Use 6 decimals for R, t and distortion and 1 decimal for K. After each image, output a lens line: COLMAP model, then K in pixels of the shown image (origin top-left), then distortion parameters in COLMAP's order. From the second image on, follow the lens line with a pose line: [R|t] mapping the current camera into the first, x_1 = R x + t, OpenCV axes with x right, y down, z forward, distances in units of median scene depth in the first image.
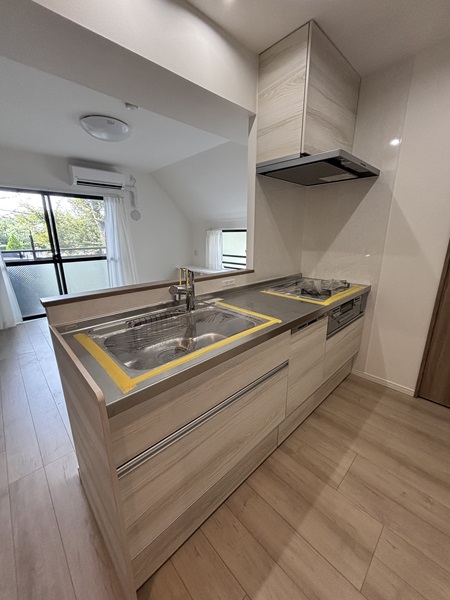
lens RADIAL K [[240.2, 0, 226.0], [0, 240.2, 301.1], [0, 0, 1]] dist [-0.024441, -0.000193]
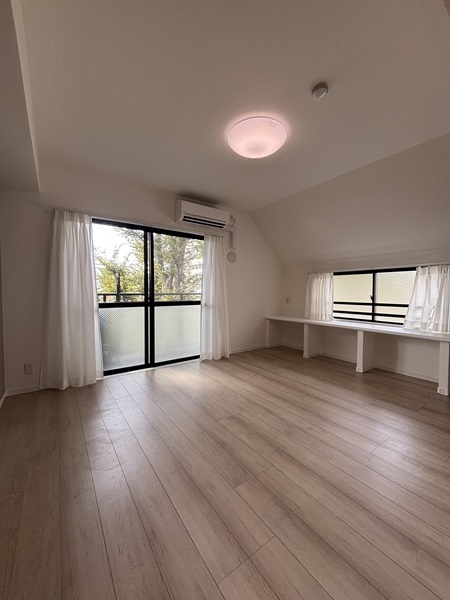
lens RADIAL K [[240.2, 0, 224.1], [0, 240.2, 299.0], [0, 0, 1]] dist [-0.024441, -0.000193]
pose [[0.987010, 0.008649, -0.160426, -0.279507], [-0.045540, 0.972656, -0.227741, -0.004136], [0.154069, 0.232088, 0.960415, 0.189622]]
